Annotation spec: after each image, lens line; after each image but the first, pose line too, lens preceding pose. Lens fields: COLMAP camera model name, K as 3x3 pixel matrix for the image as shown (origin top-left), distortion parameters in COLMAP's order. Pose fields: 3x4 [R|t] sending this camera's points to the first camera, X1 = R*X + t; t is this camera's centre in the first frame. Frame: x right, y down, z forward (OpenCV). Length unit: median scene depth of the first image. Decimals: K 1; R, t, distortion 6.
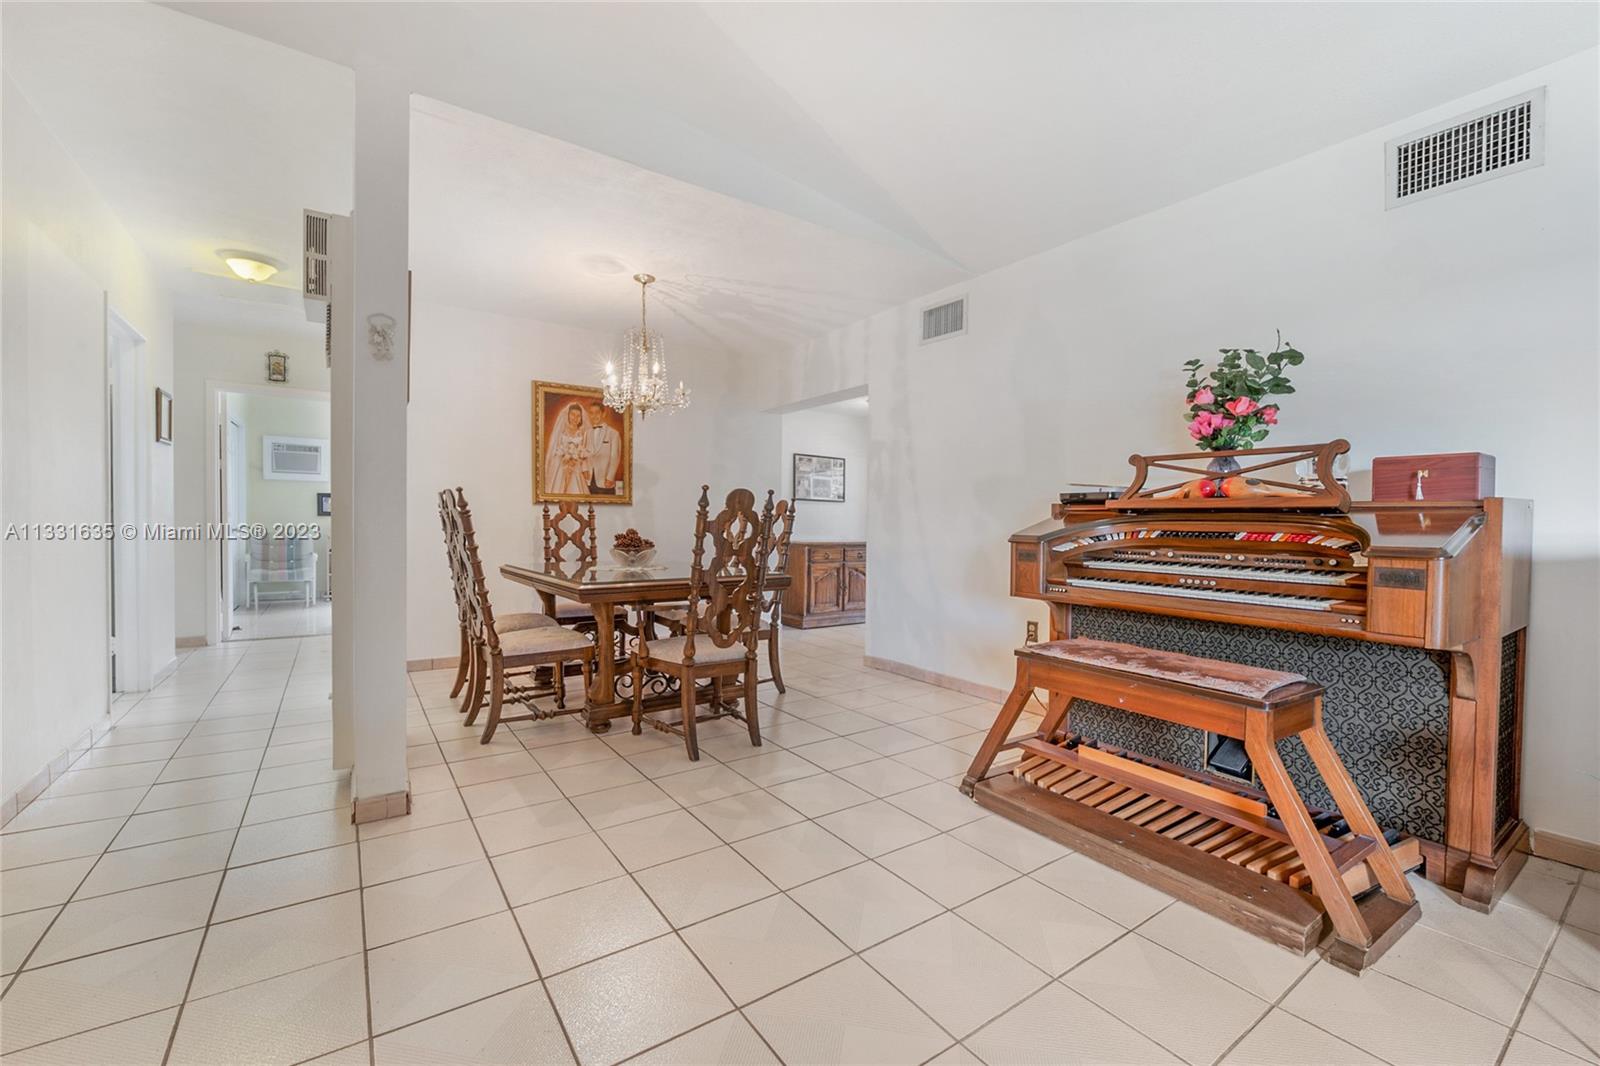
lens RADIAL K [[673.1, 0, 799.2], [0, 673.1, 528.0], [0, 0, 1]] dist [-0.001515, -0.000219]
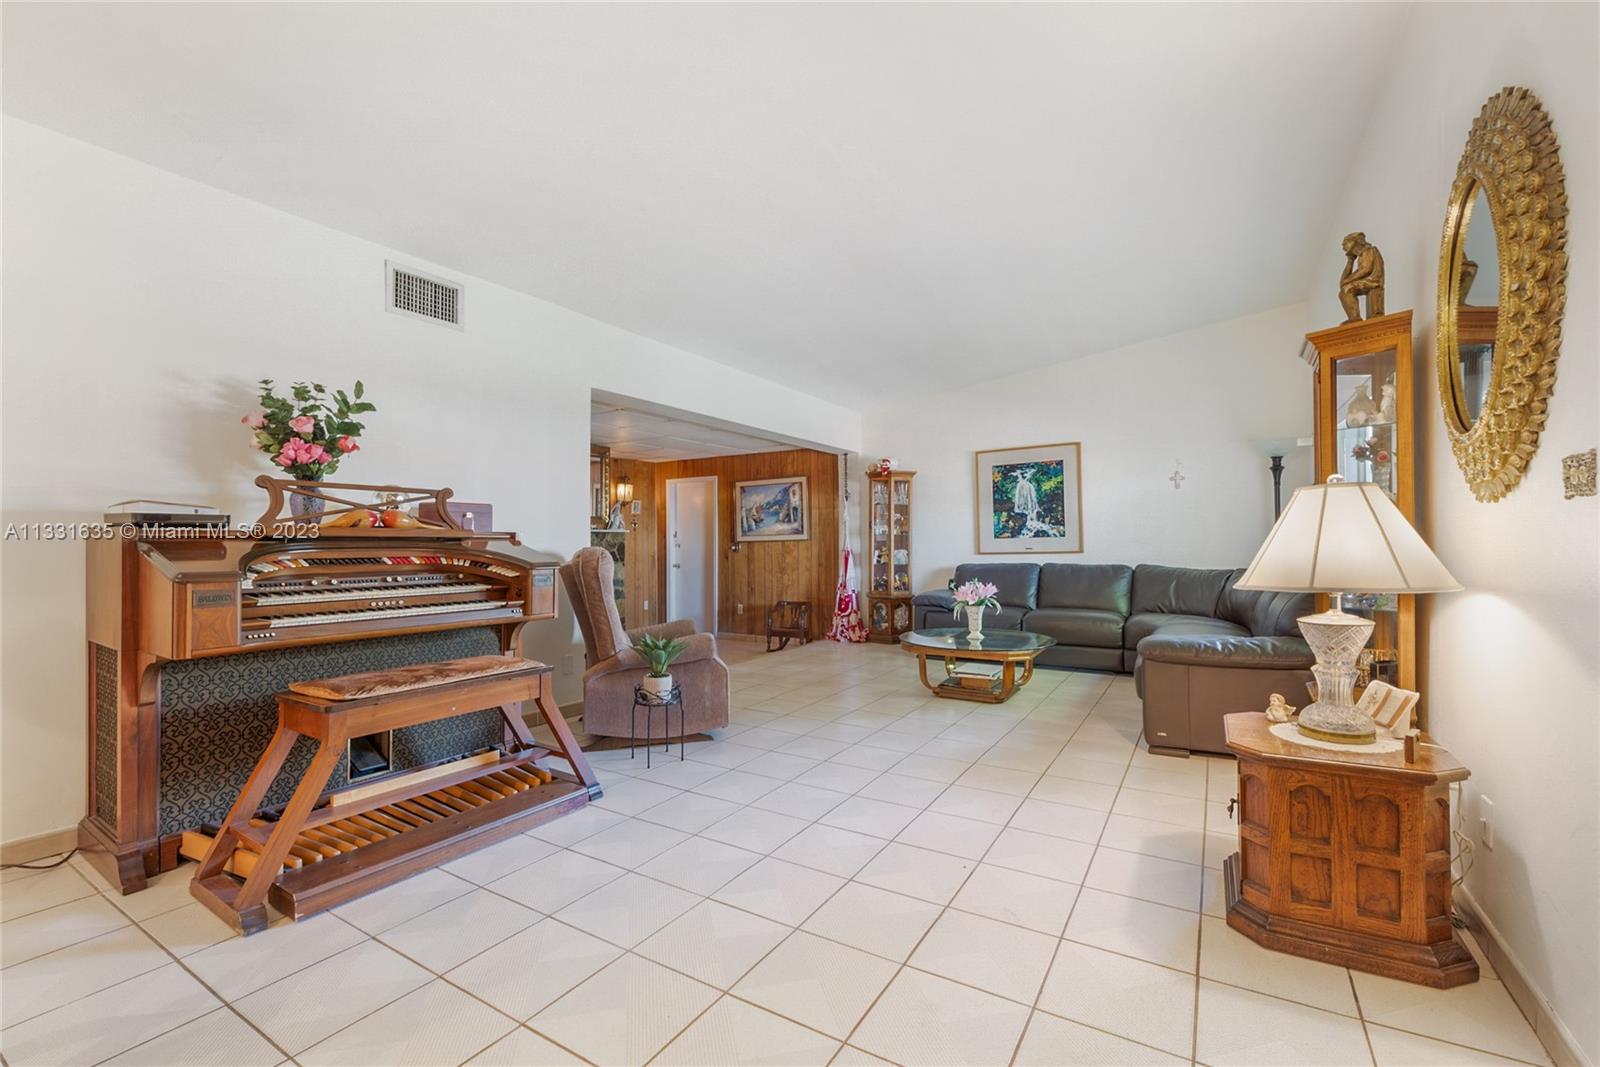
lens RADIAL K [[673.1, 0, 797.0], [0, 673.1, 537.3], [0, 0, 1]] dist [-0.001515, -0.000219]
pose [[-0.400106, -0.008972, 0.916425, -0.721745], [0.007603, 0.999885, 0.013108, -0.039474], [-0.916437, 0.012212, -0.399992, 0.849266]]
